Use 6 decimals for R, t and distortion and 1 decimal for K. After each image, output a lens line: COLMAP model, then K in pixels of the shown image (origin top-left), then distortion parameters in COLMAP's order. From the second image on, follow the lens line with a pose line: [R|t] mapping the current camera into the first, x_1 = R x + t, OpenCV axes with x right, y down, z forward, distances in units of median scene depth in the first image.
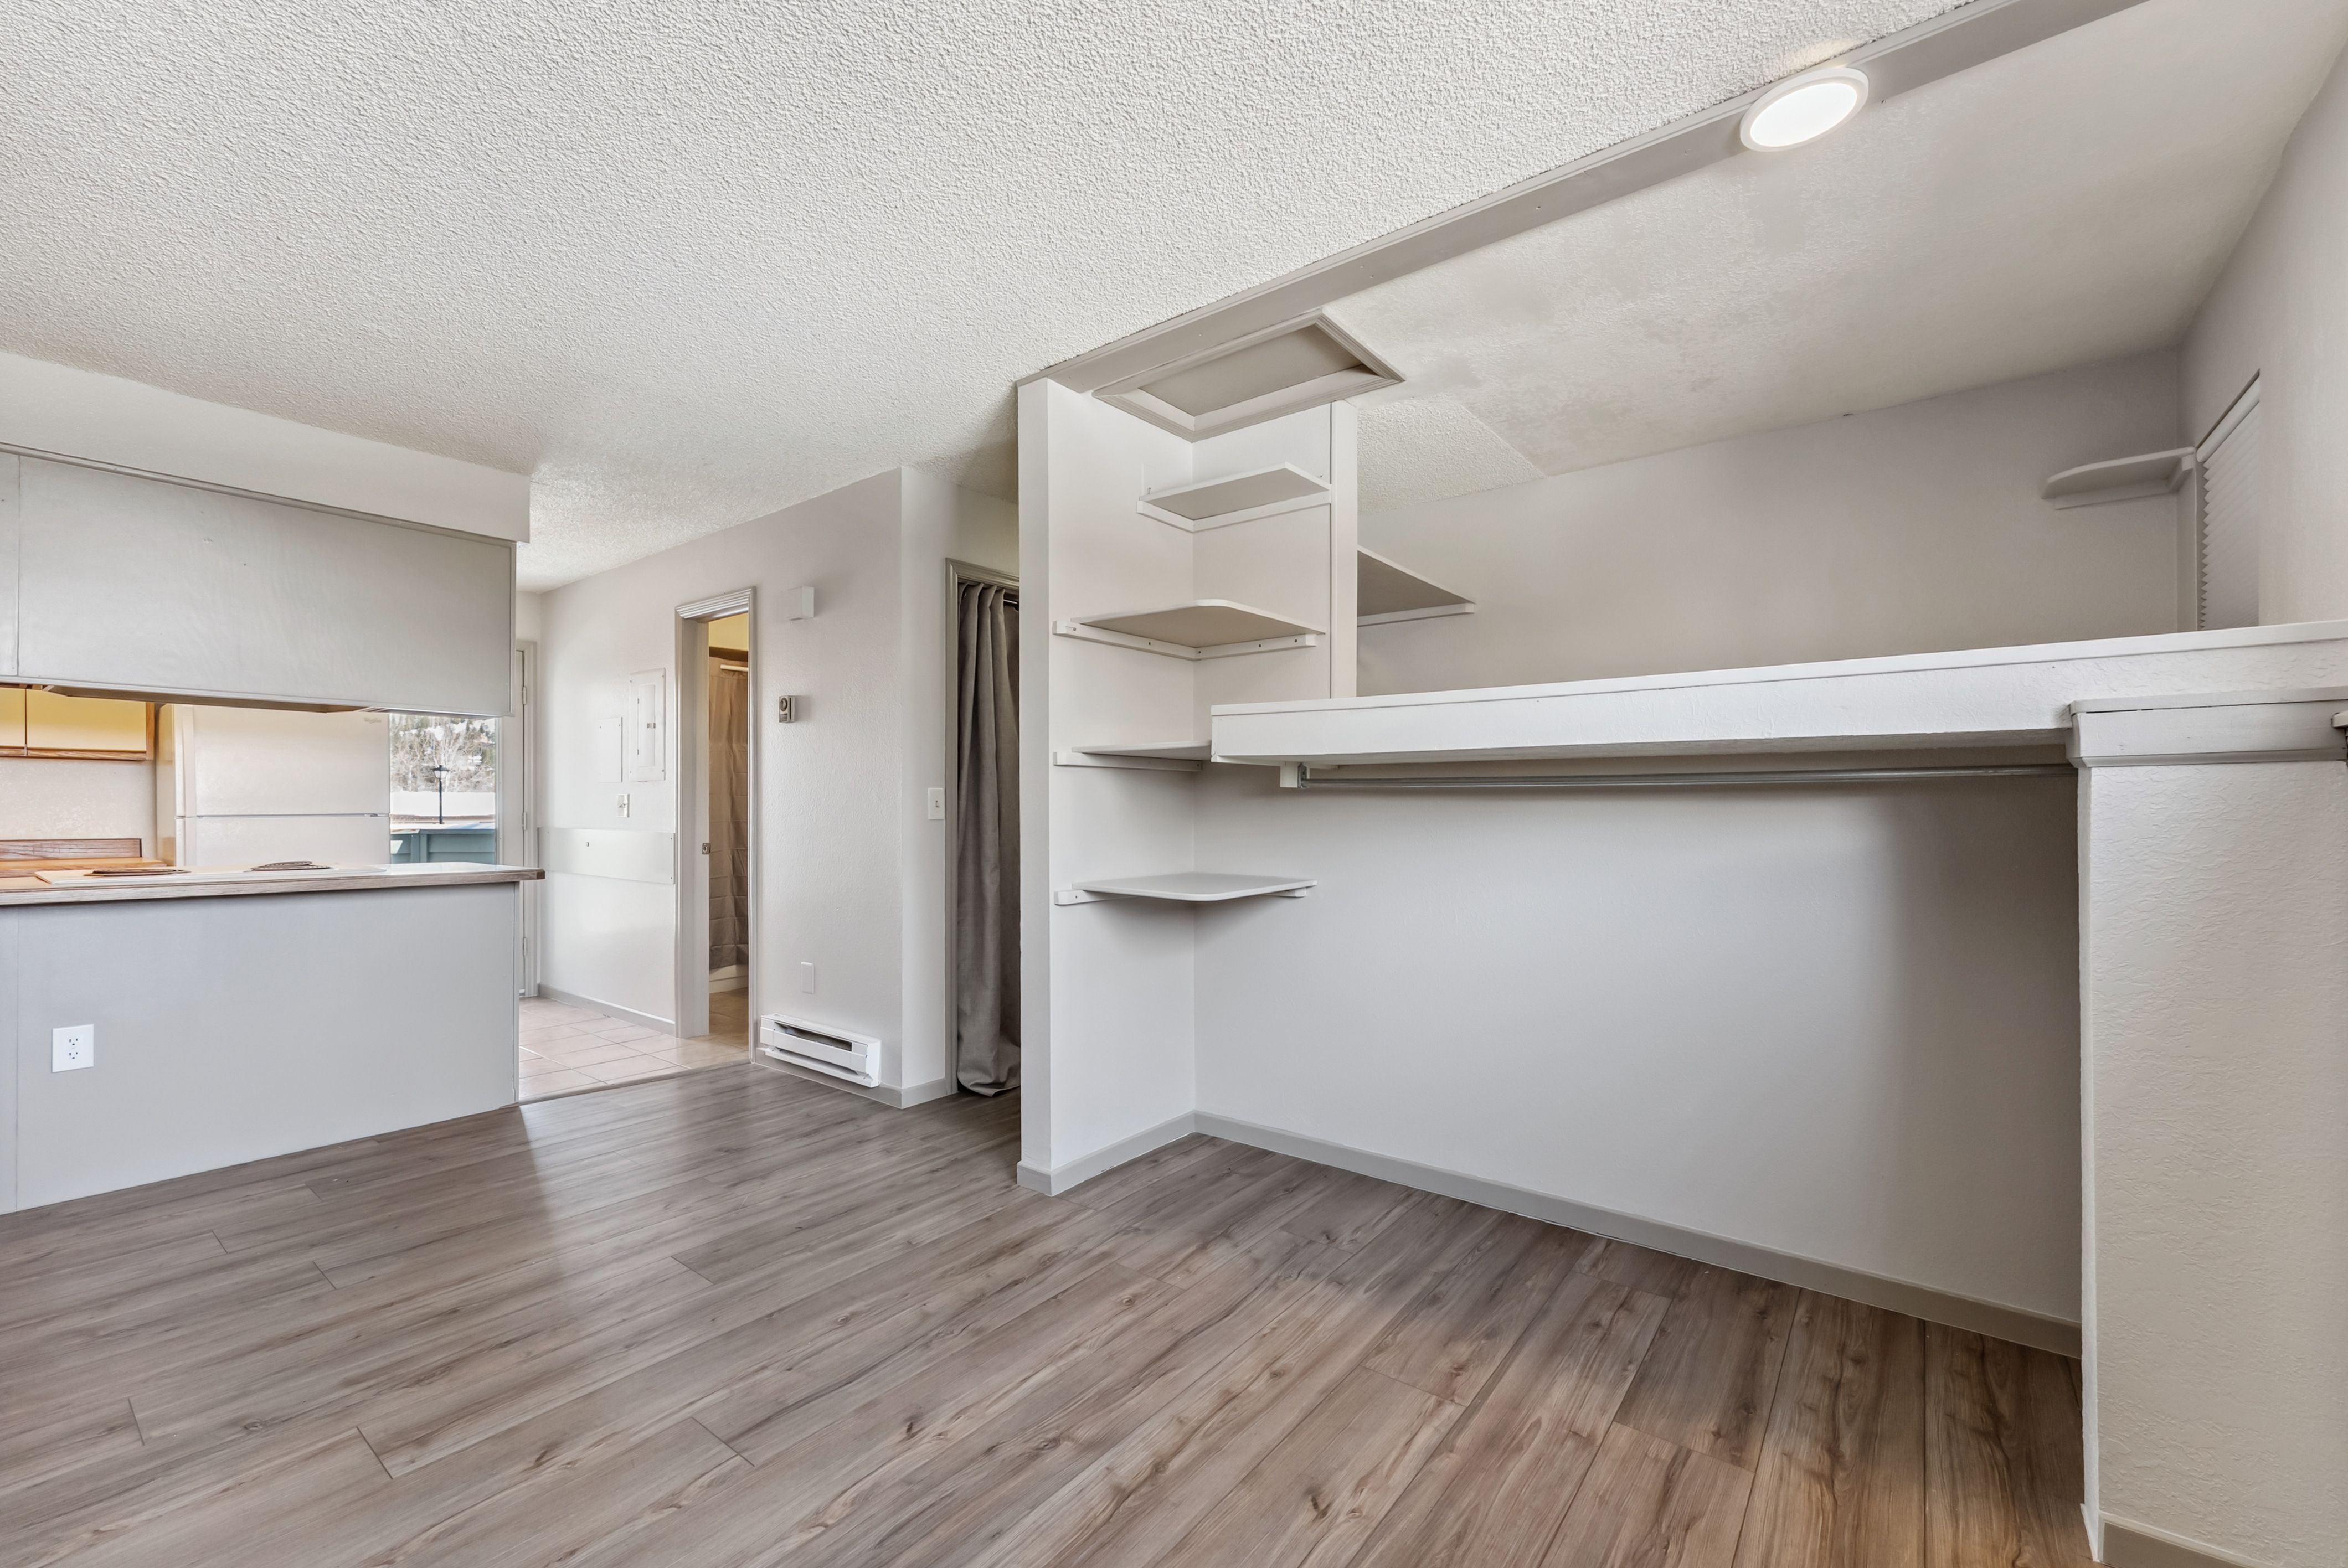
lens RADIAL K [[961.4, 0, 1173.5], [0, 961.4, 803.7], [0, 0, 1]] dist [0.000415, 0.000117]
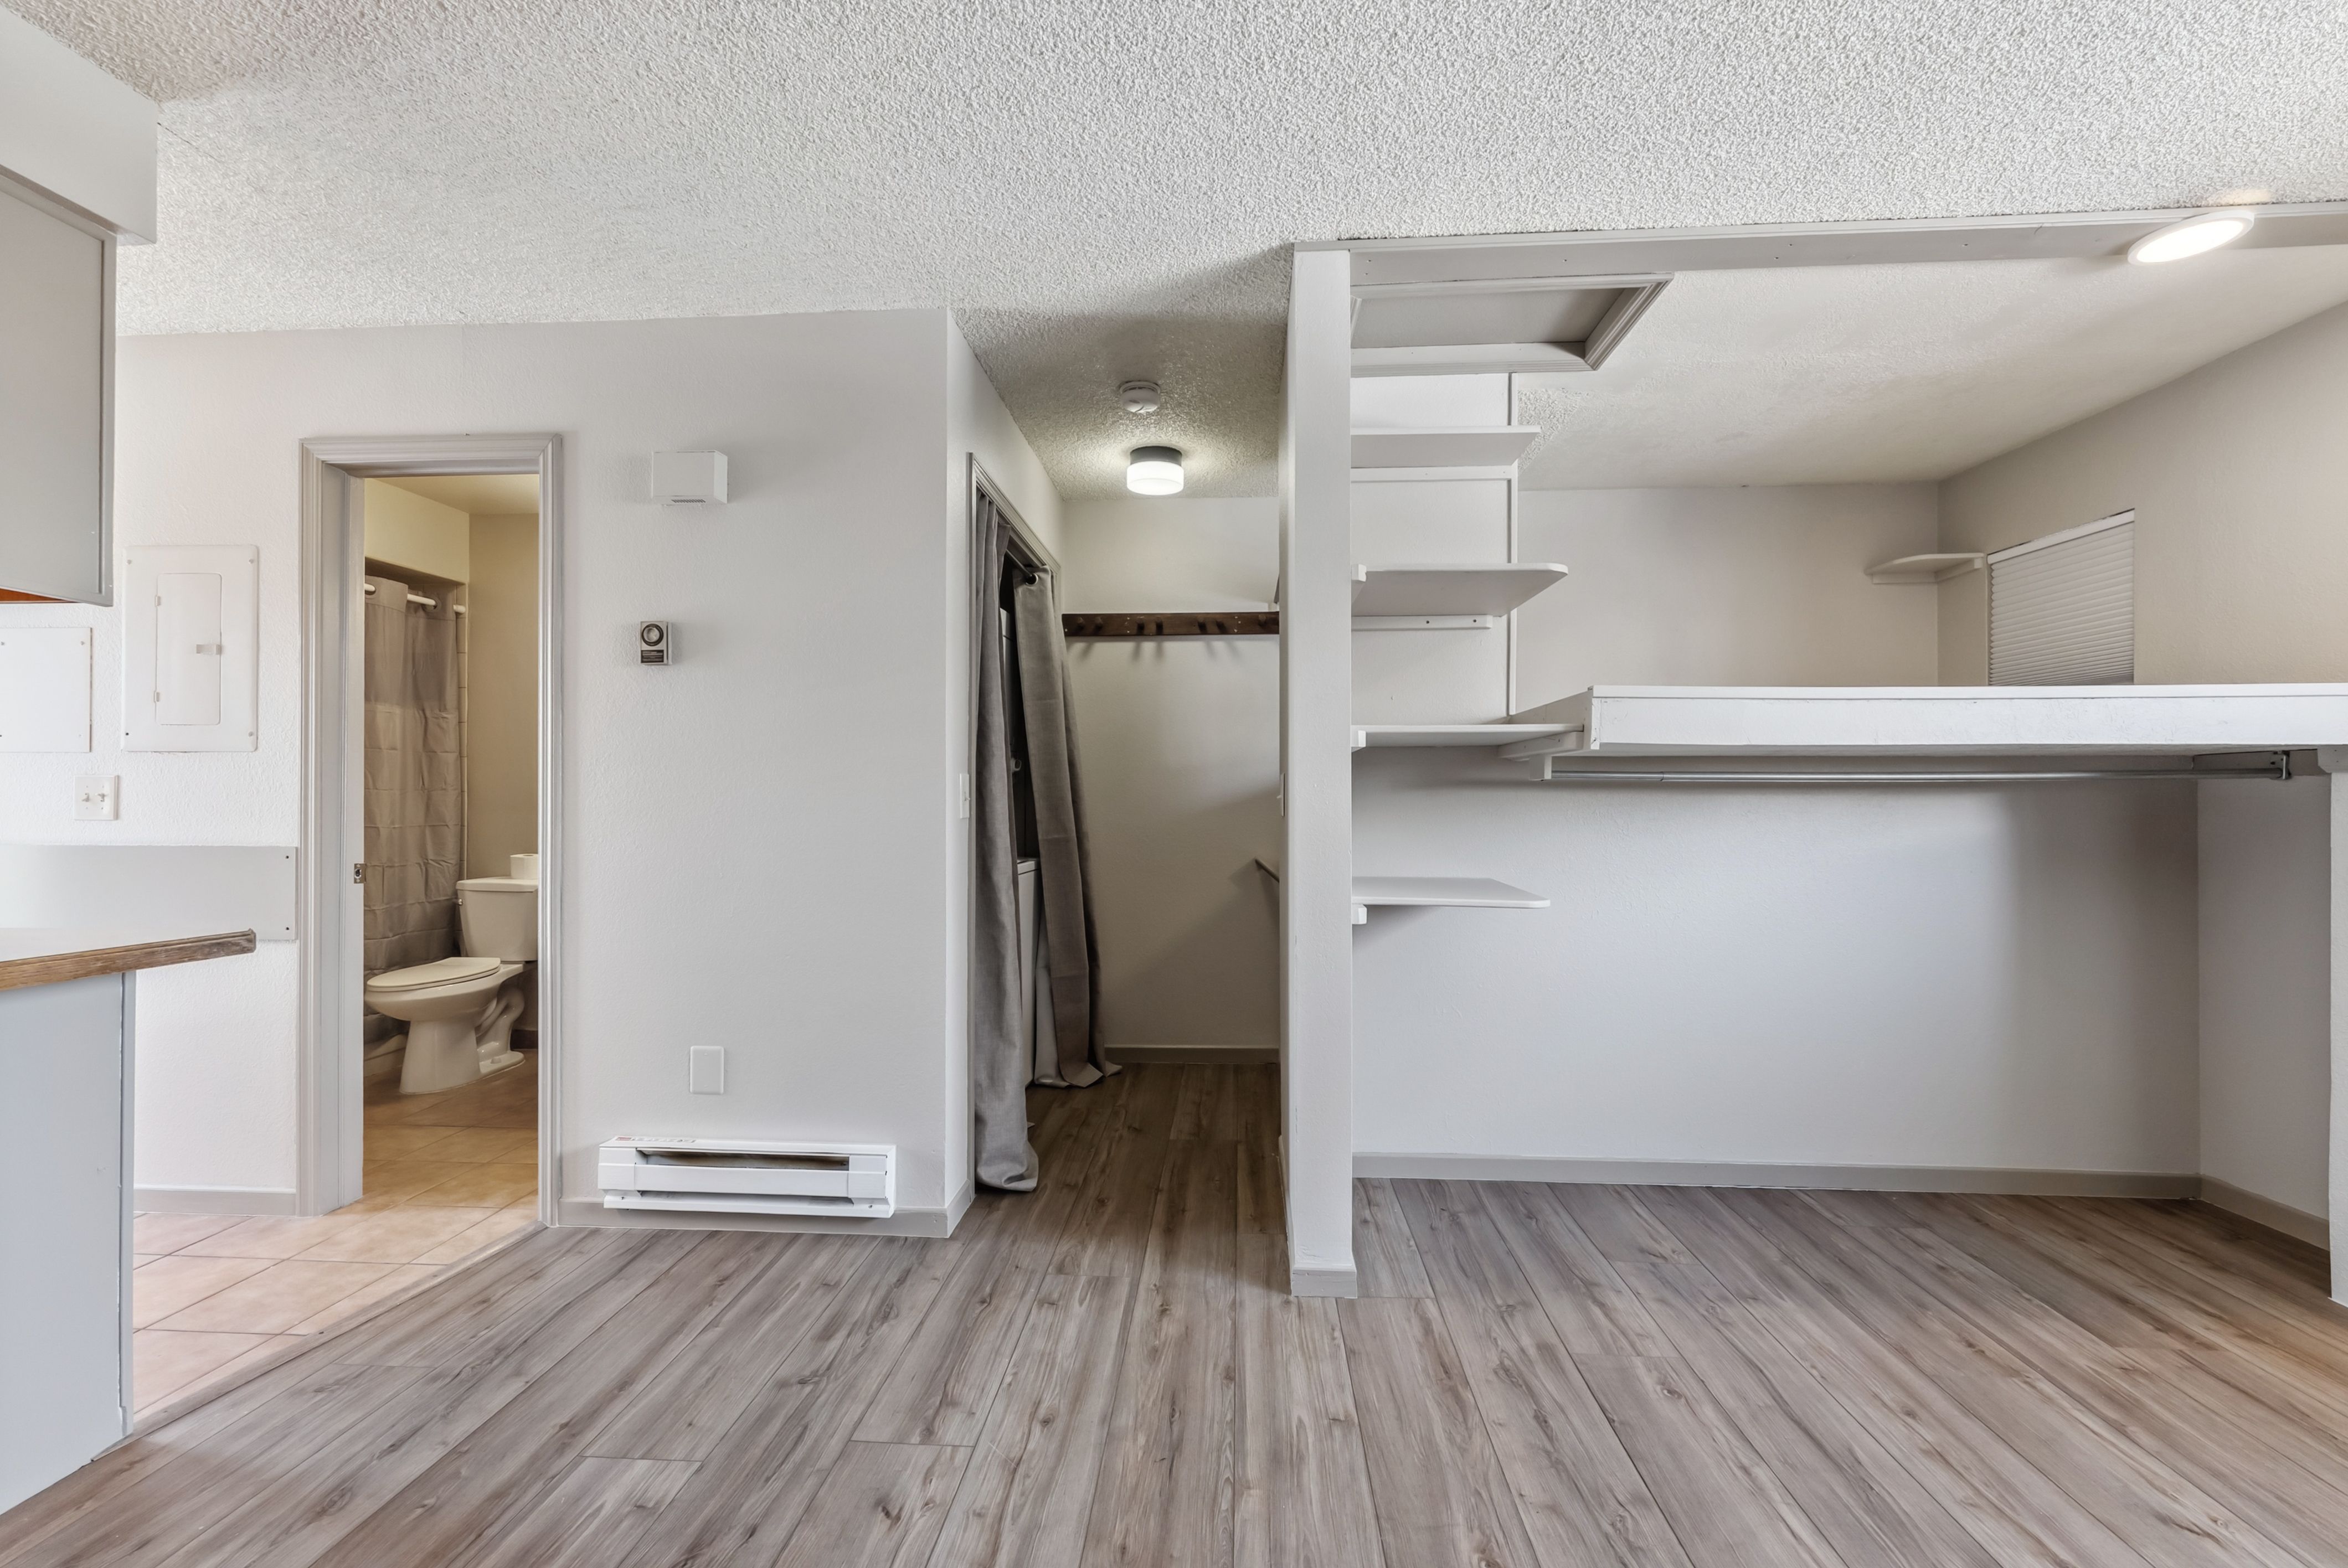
lens RADIAL K [[961.4, 0, 1173.5], [0, 961.4, 803.7], [0, 0, 1]] dist [0.000415, 0.000117]
pose [[0.828841, -0.001206, 0.559484, -0.696584], [-0.002683, 0.999978, 0.006130, 0.001083], [-0.559478, -0.006582, 0.828819, 0.440913]]
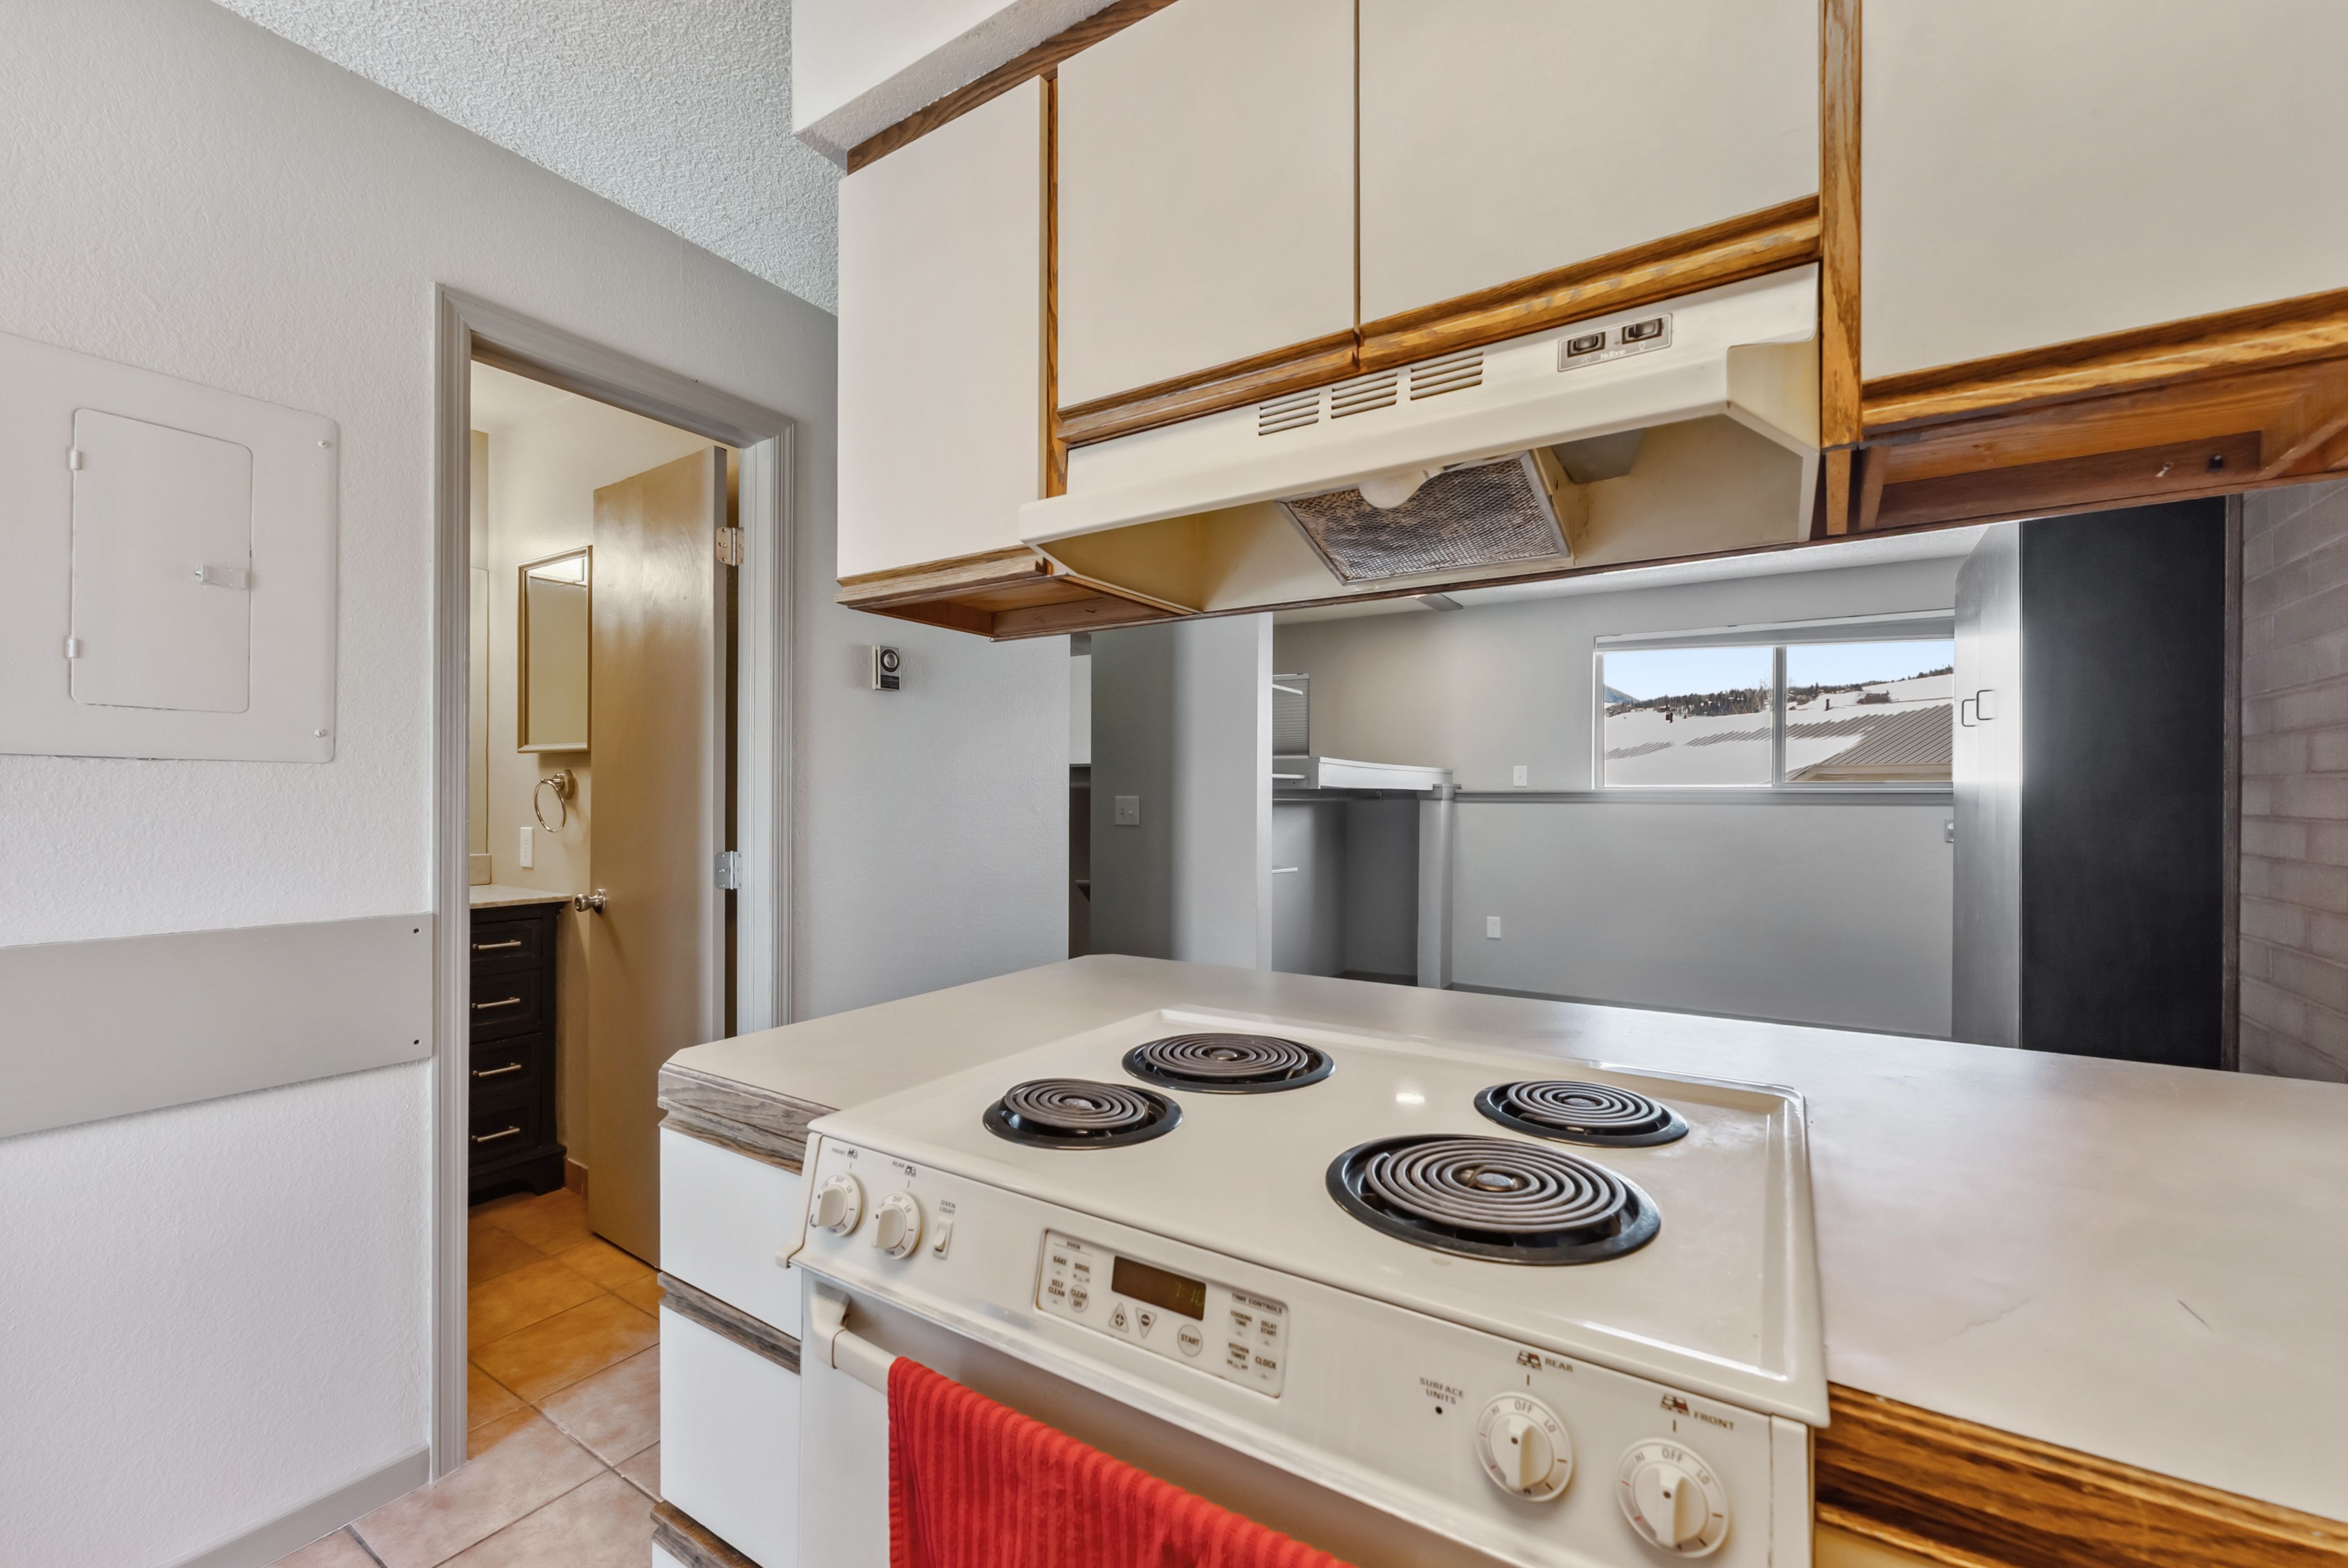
lens RADIAL K [[961.4, 0, 1173.5], [0, 961.4, 803.7], [0, 0, 1]] dist [0.000415, 0.000117]
pose [[-0.085601, -0.008525, 0.996293, -1.526221], [-0.008426, 0.999934, 0.007832, -0.026037], [-0.996294, -0.007724, -0.085667, 1.284240]]
